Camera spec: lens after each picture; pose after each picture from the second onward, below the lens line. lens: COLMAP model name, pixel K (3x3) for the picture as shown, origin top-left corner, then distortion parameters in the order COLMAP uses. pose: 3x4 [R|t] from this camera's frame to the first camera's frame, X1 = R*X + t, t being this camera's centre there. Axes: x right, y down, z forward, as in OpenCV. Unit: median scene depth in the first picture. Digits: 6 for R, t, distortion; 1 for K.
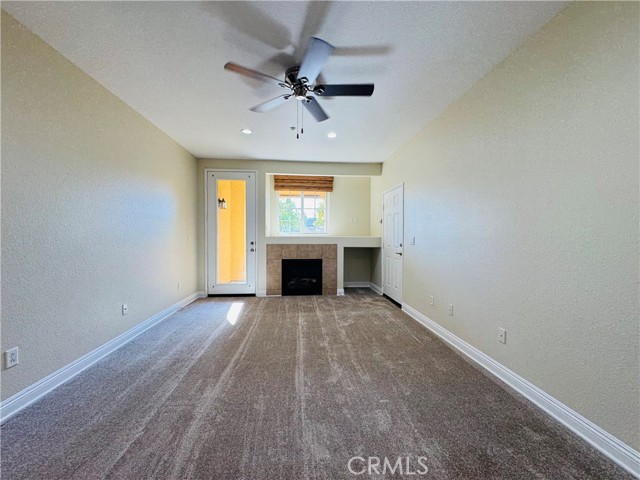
lens RADIAL K [[253.9, 0, 318.7], [0, 253.9, 239.1], [0, 0, 1]] dist [-0.000121, -0.000050]
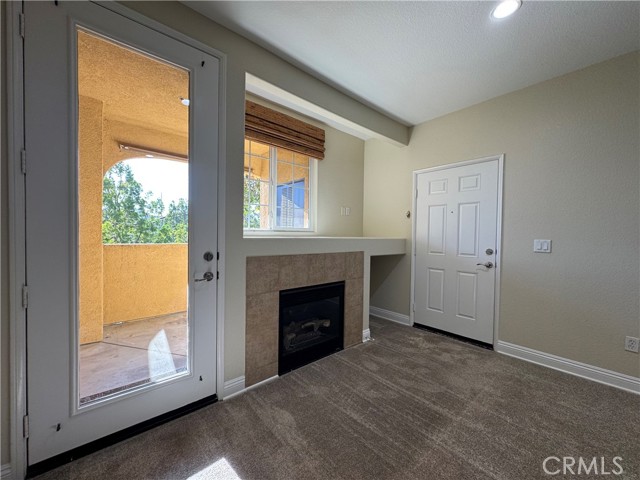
lens RADIAL K [[253.9, 0, 317.9], [0, 253.9, 239.1], [0, 0, 1]] dist [-0.000121, -0.000050]
pose [[0.808833, -0.002660, 0.588033, -0.343468], [-0.003586, 0.999949, 0.009456, -0.012185], [-0.588028, -0.009757, 0.808782, 0.615111]]
